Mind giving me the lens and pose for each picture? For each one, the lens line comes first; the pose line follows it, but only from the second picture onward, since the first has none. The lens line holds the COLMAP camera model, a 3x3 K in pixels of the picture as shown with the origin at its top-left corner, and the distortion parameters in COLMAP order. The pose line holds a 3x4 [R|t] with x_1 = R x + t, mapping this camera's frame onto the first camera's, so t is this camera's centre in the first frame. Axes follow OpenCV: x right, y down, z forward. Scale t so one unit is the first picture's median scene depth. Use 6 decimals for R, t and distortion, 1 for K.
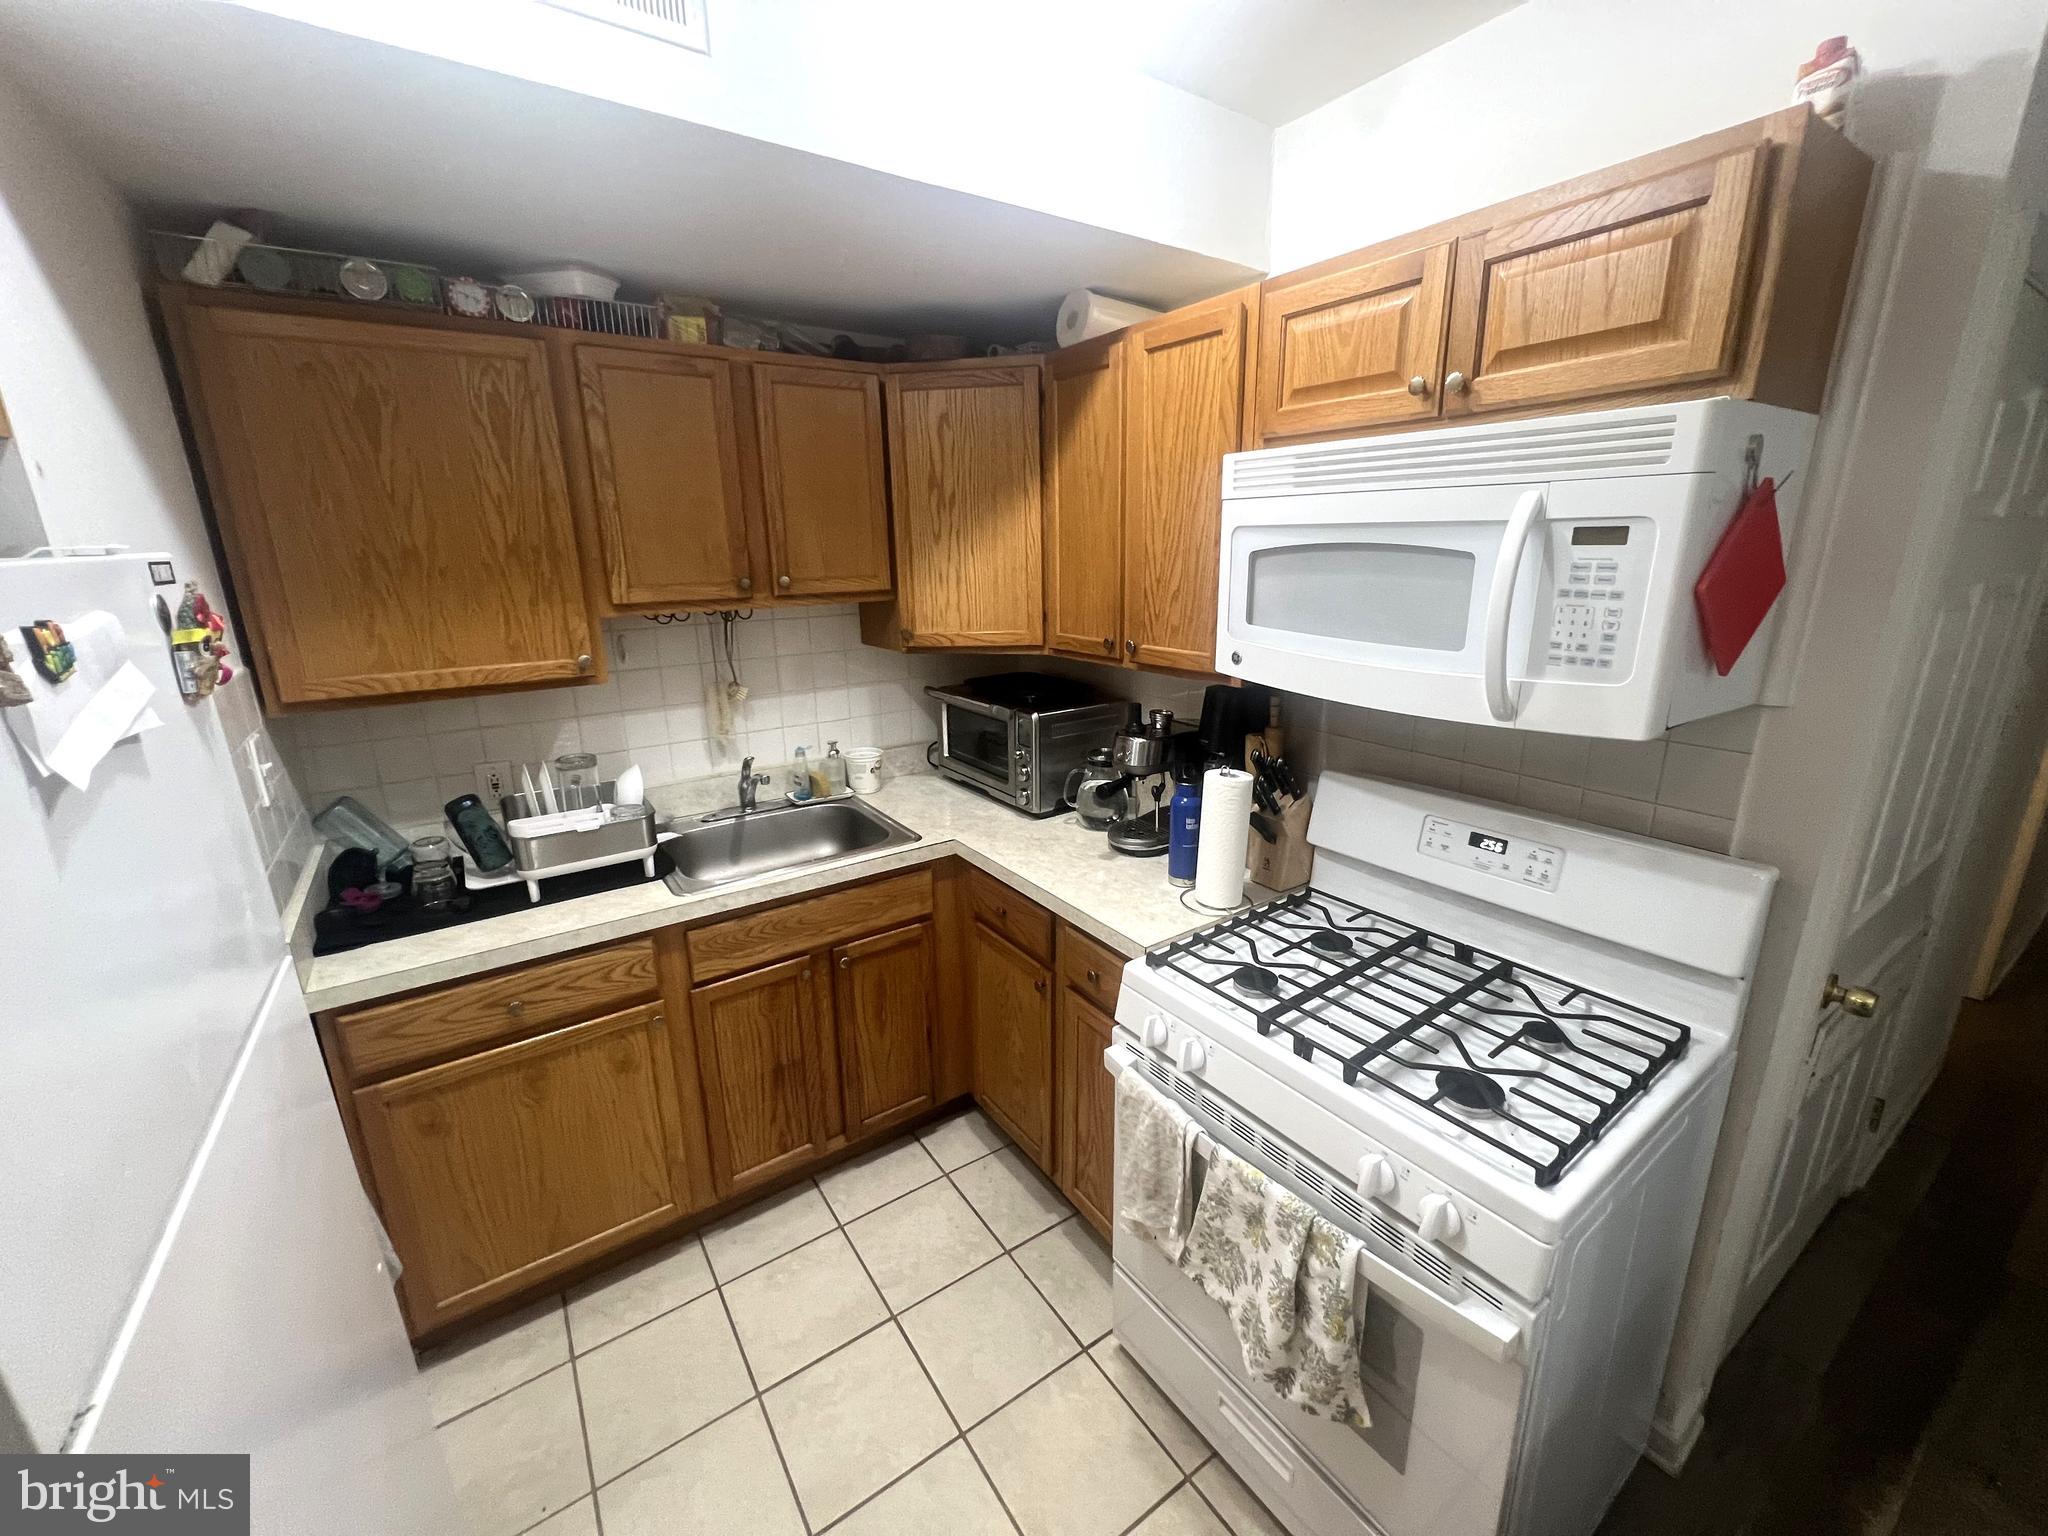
lens RADIAL K [[823.5, 0, 1027.9], [0, 823.5, 766.2], [0, 0, 1]] dist [0.000548, 0.000152]
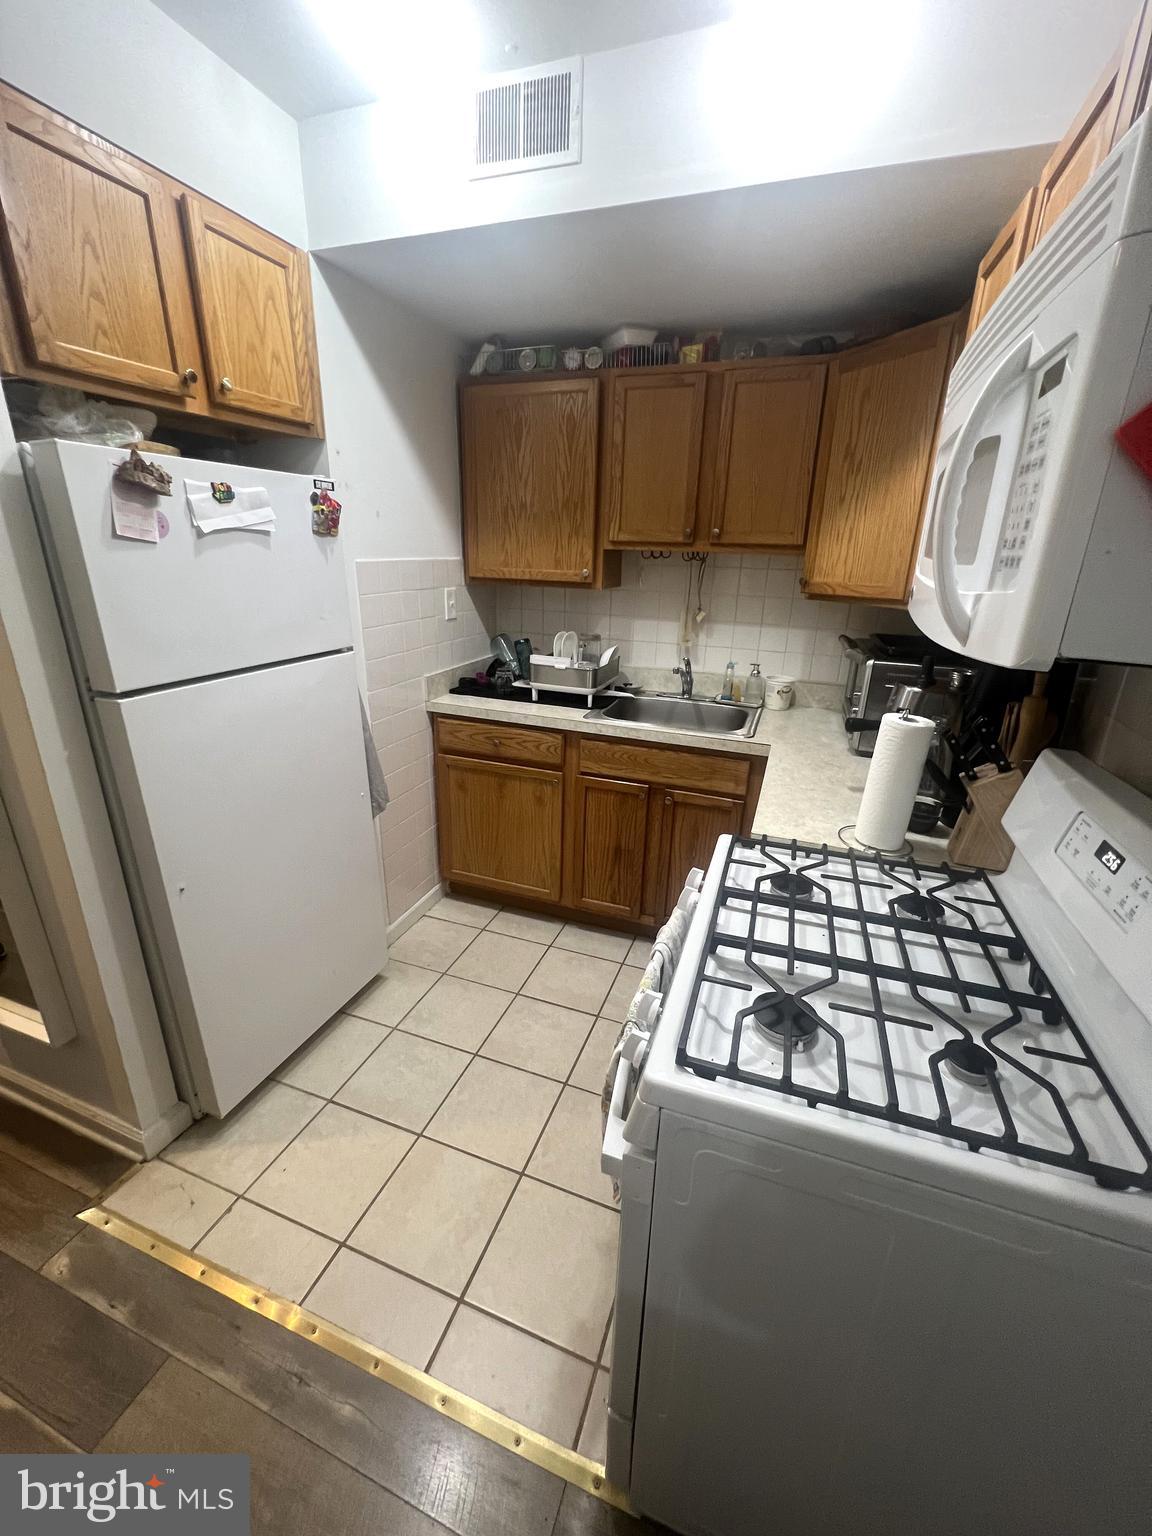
lens RADIAL K [[617.6, 0, 574.5], [0, 617.6, 766.2], [0, 0, 1]] dist [0.000548, 0.000152]
pose [[0.576564, 0.297964, -0.760784, 0.563636], [-0.252547, 0.950527, 0.180884, 0.029861], [0.777042, 0.087842, 0.623289, 0.215981]]
